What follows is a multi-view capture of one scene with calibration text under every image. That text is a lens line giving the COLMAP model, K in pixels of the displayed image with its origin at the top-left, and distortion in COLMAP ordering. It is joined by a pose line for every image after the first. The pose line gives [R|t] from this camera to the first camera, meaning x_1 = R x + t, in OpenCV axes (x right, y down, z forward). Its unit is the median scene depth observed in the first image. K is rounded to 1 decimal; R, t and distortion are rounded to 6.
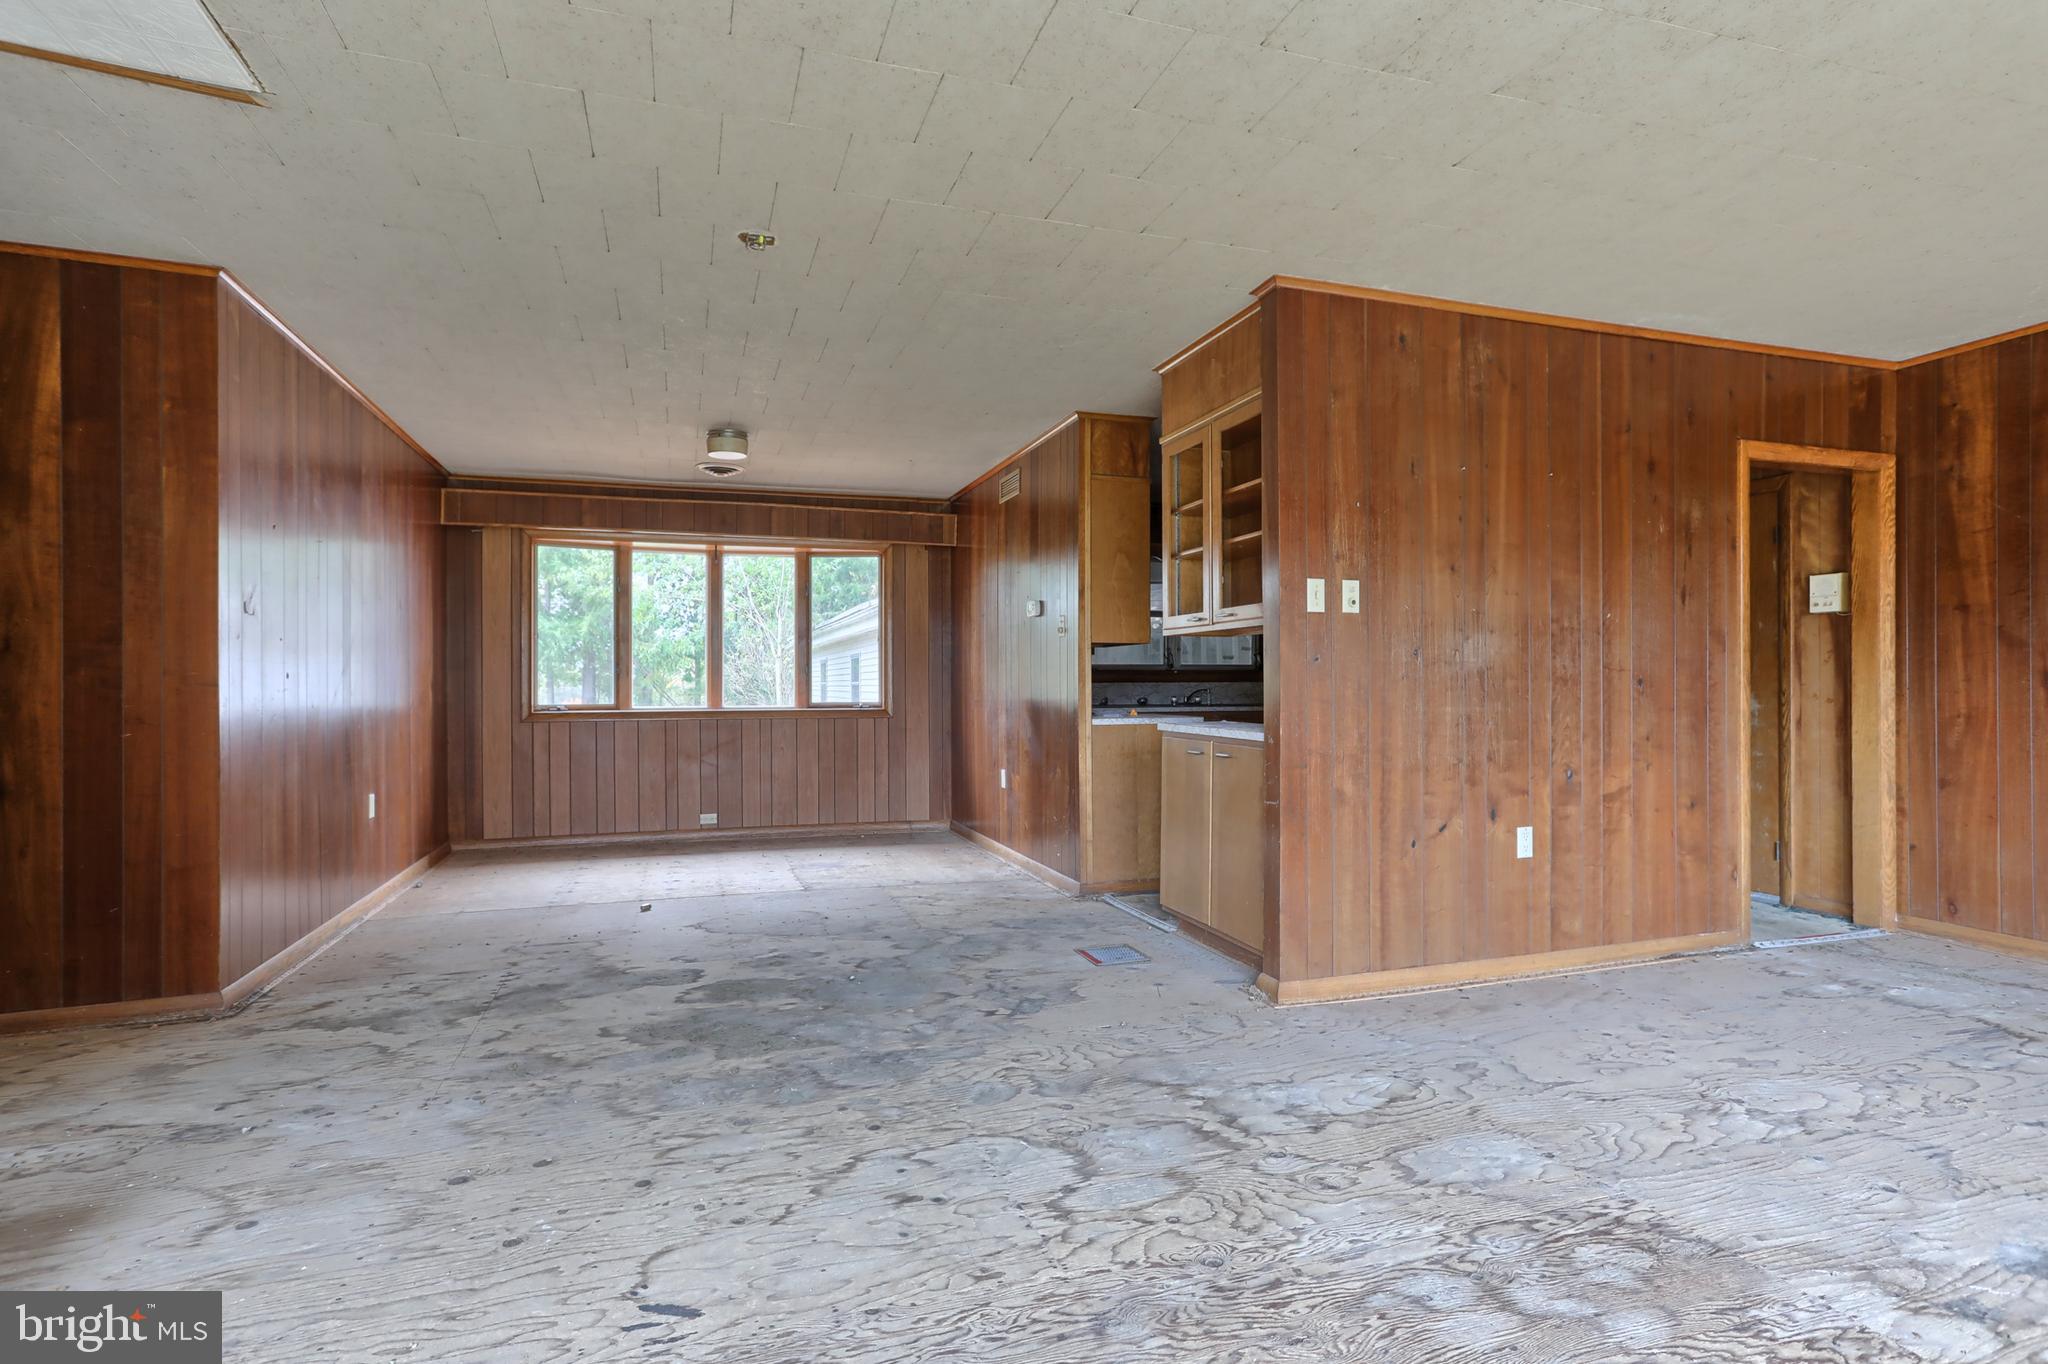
lens RADIAL K [[1040.3, 0, 1002.4], [0, 1040.3, 688.3], [0, 0, 1]] dist [-0.035885, 0.029900]
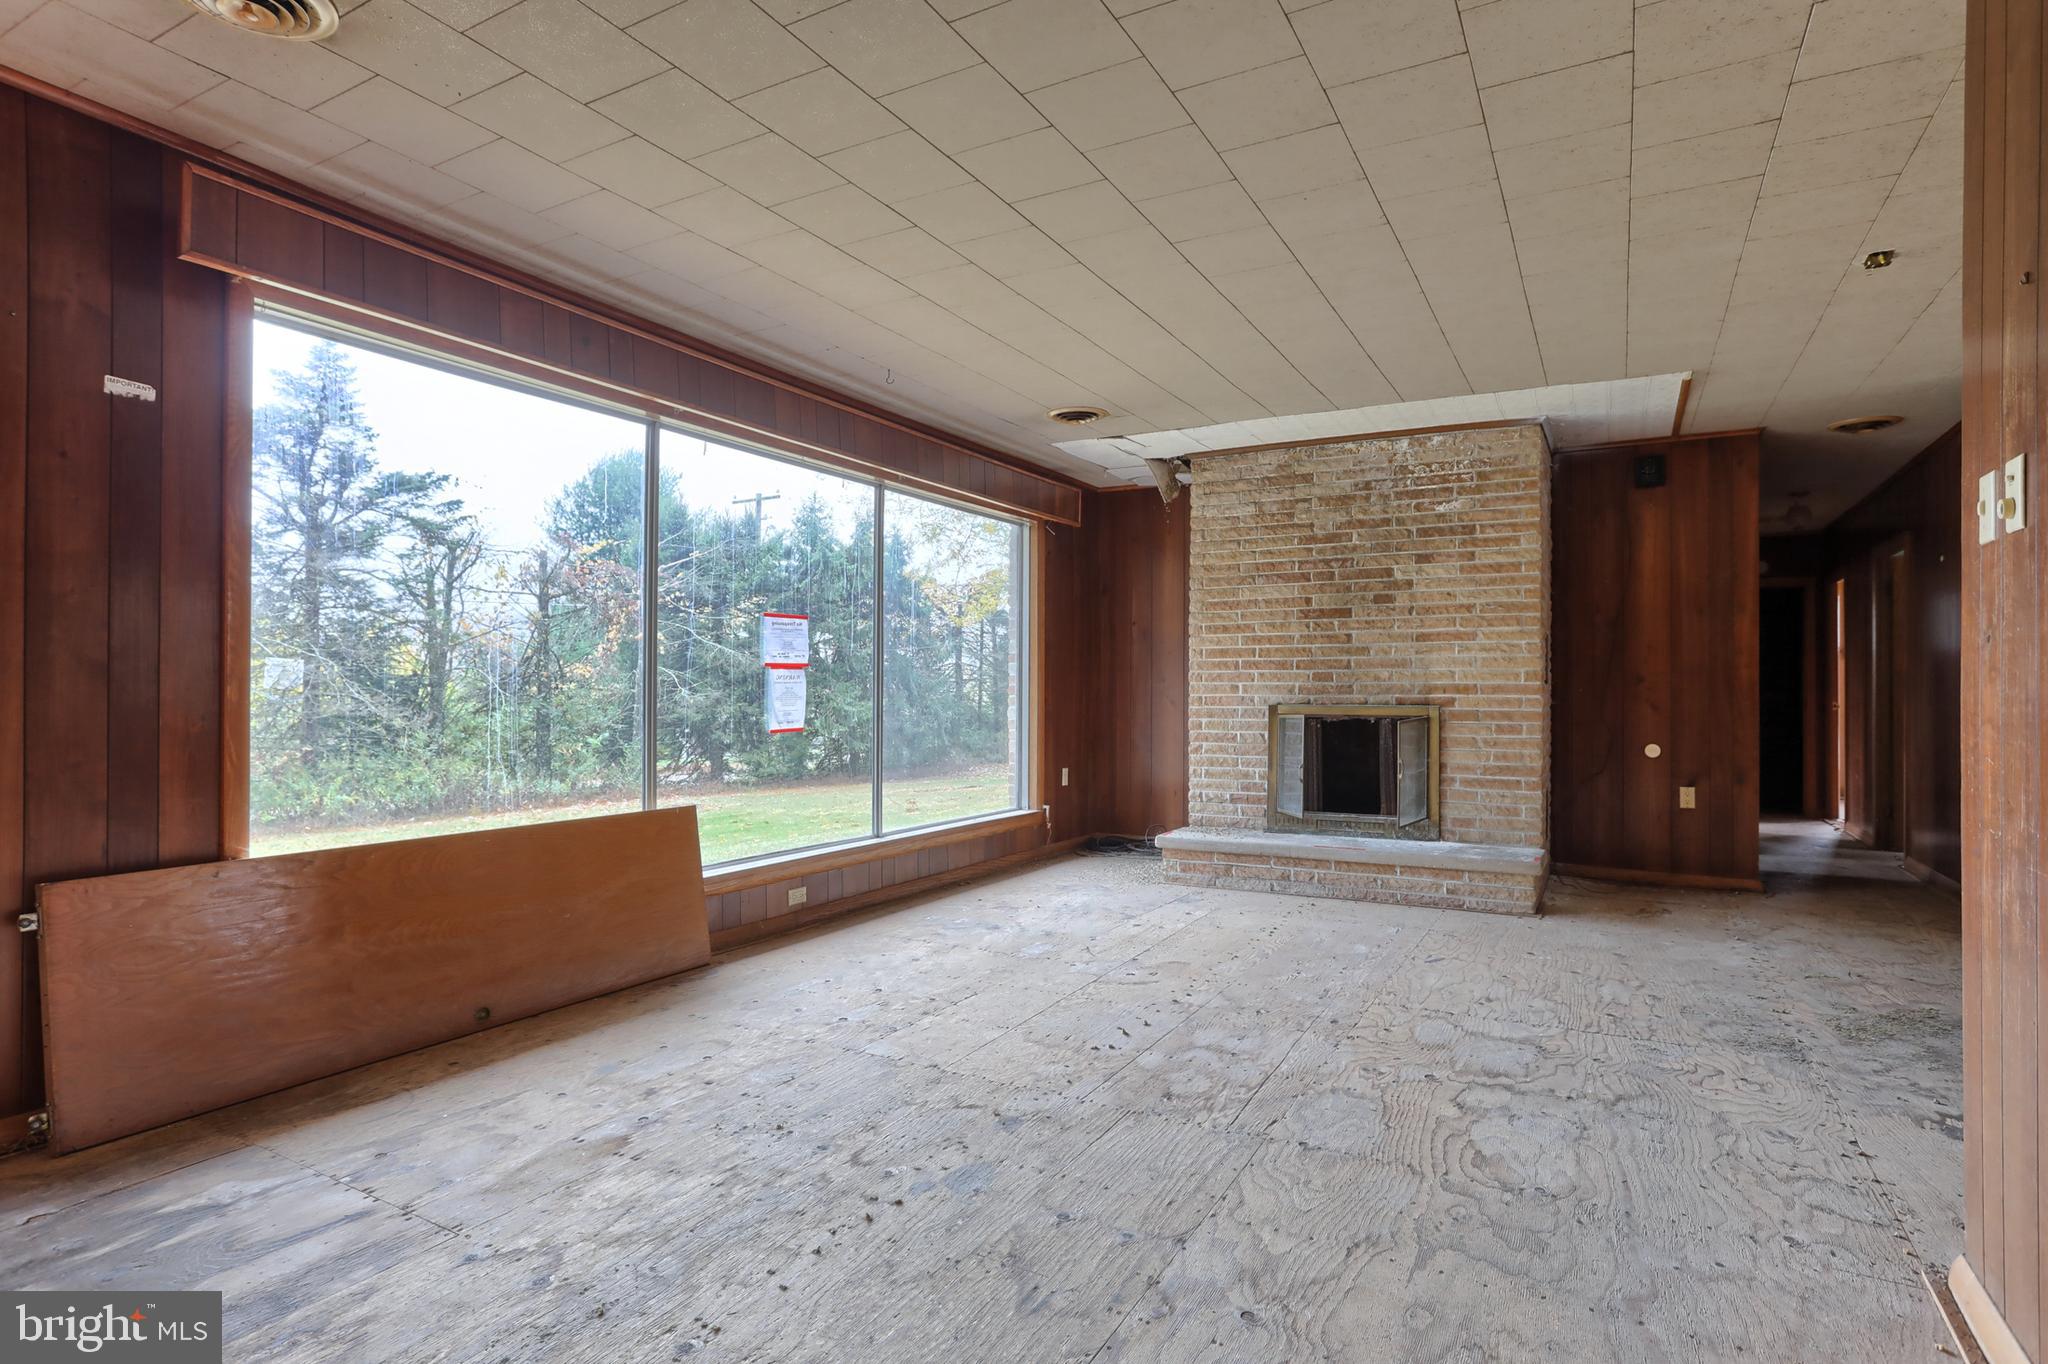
lens RADIAL K [[1065.9, 0, 1028.6], [0, 1065.9, 673.6], [0, 0, 1]] dist [-0.032042, 0.022107]
pose [[-0.727949, -0.003822, -0.685620, 1.208284], [-0.001852, 0.999992, -0.003609, -0.009621], [0.685628, -0.001357, -0.727951, 1.310987]]
